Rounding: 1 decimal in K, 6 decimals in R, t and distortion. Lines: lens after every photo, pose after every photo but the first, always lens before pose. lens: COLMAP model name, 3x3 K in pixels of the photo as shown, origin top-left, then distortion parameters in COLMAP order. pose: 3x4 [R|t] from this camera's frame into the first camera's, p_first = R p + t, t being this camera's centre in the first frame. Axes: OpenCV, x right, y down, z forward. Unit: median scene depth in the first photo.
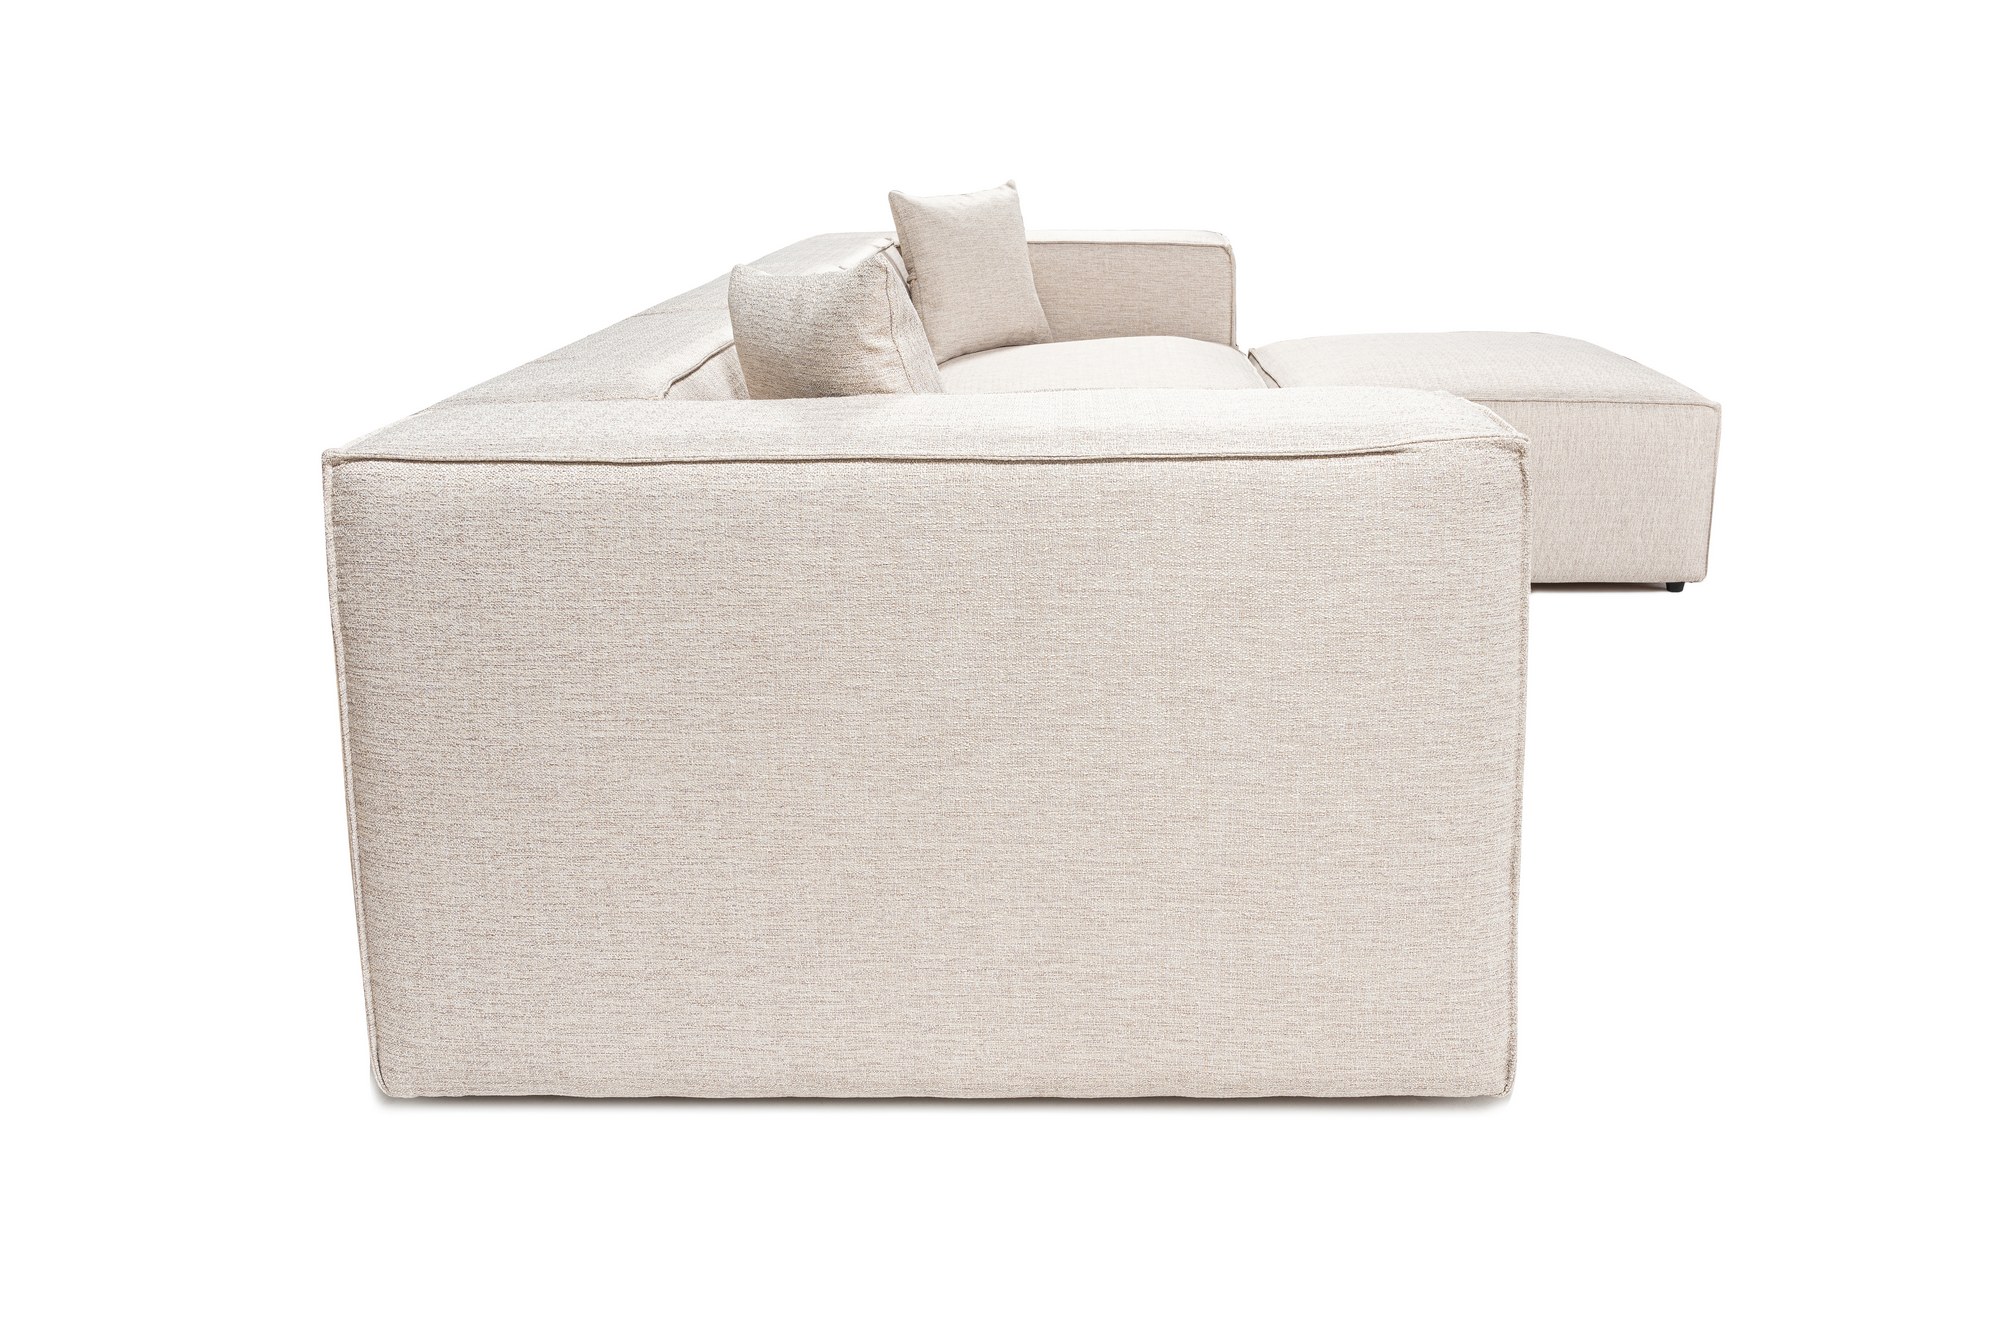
lens RADIAL K [[1809.4, 0, 999.2], [0, 1809.4, 667.6], [0, 0, 1]] dist [-0.155952, -0.007240]
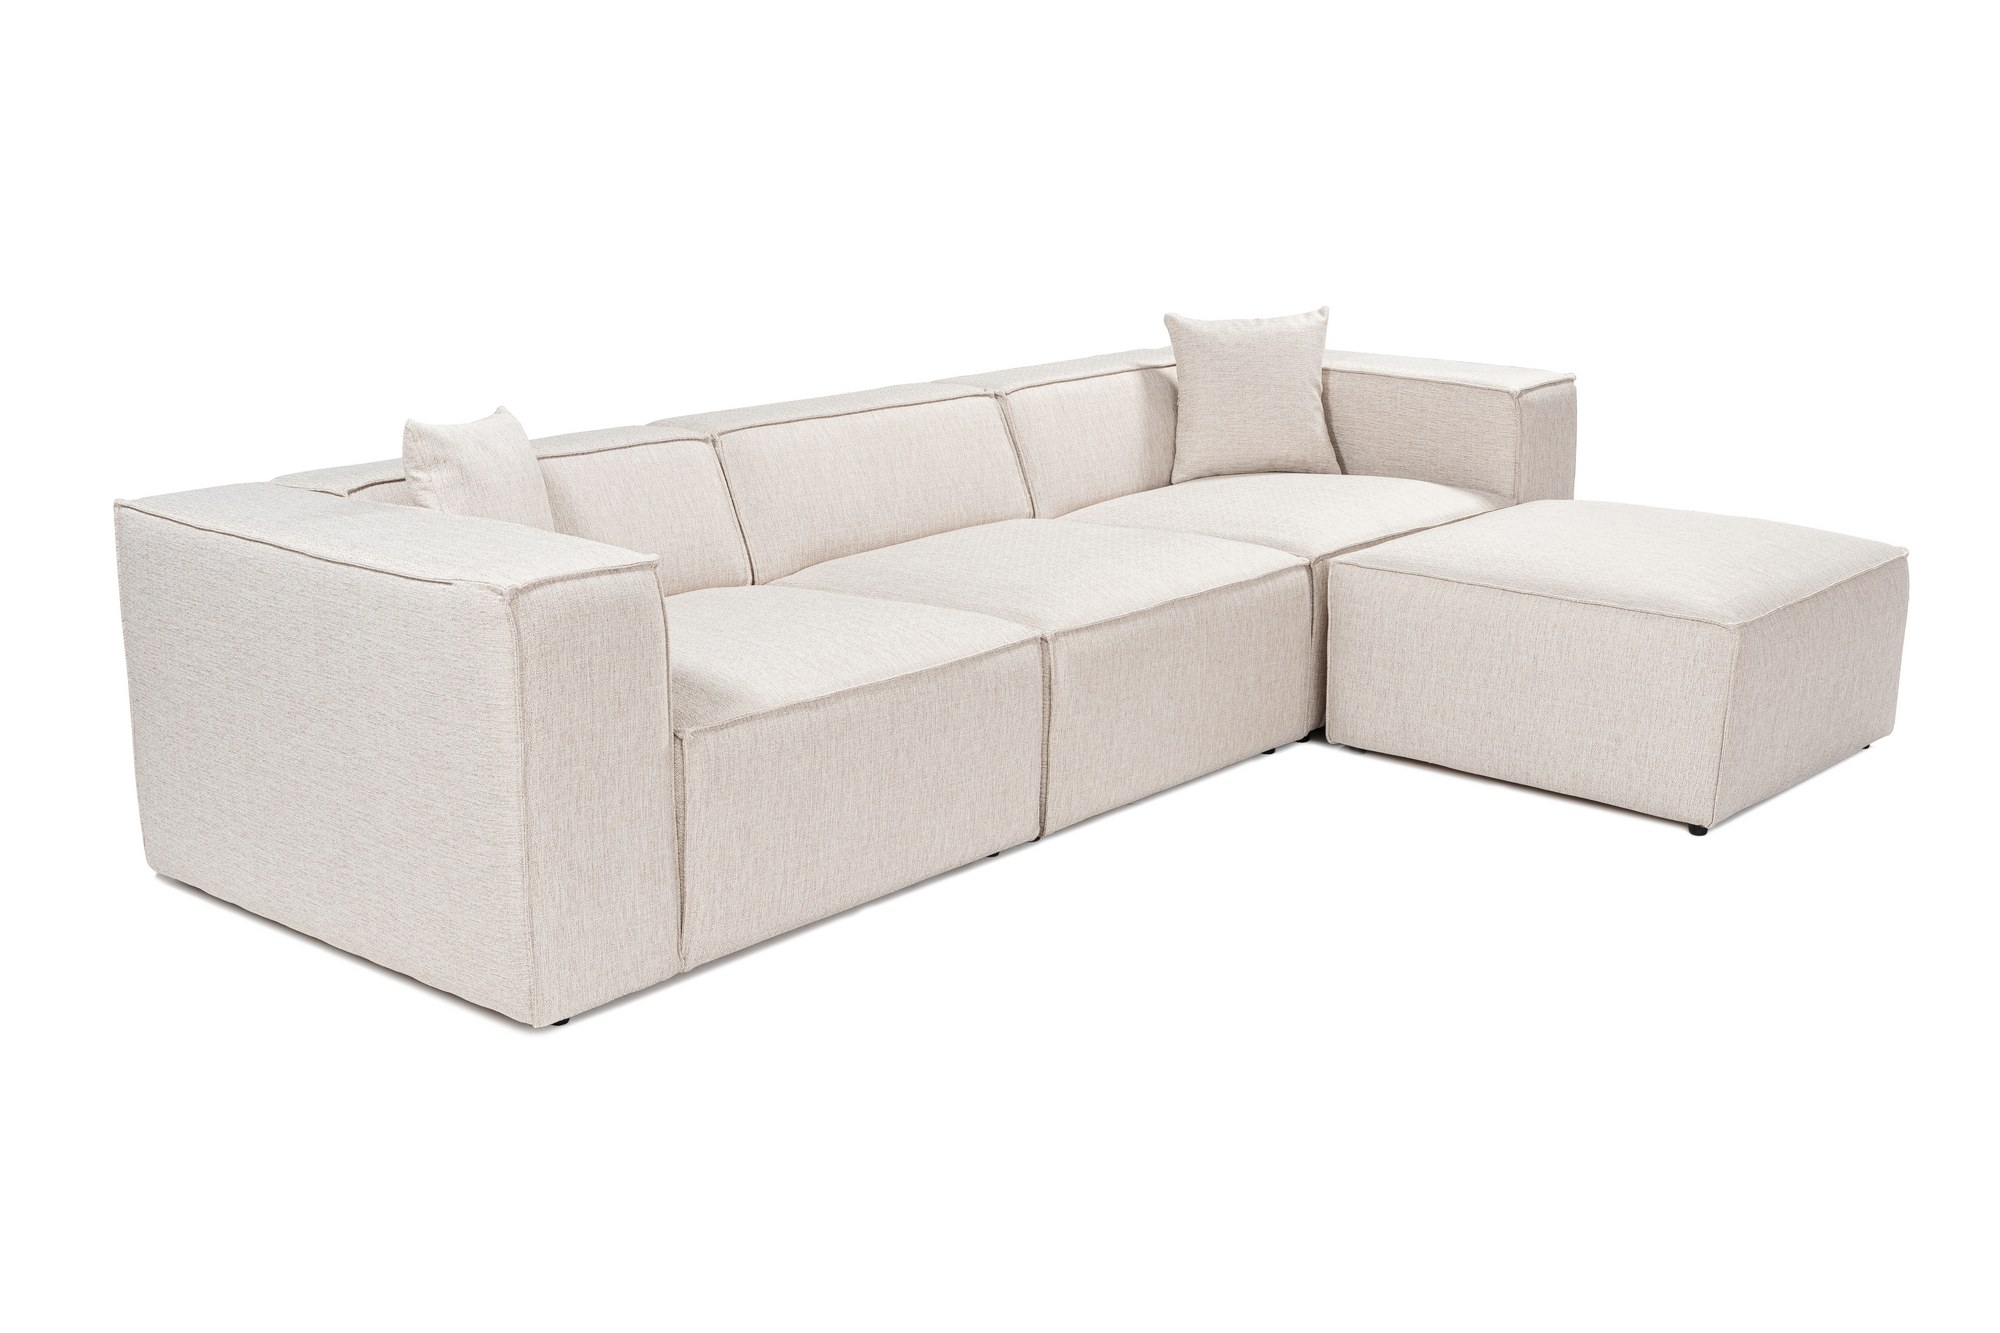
lens RADIAL K [[2461.4, 0, 1000.8], [0, 2461.4, 674.8], [0, 0, 1]] dist [-0.086847, 0.000000]
pose [[0.739231, 0.168000, -0.652160, 0.933913], [-0.193734, 0.980500, 0.032983, -0.096384], [0.644984, 0.101964, 0.757363, -0.146520]]
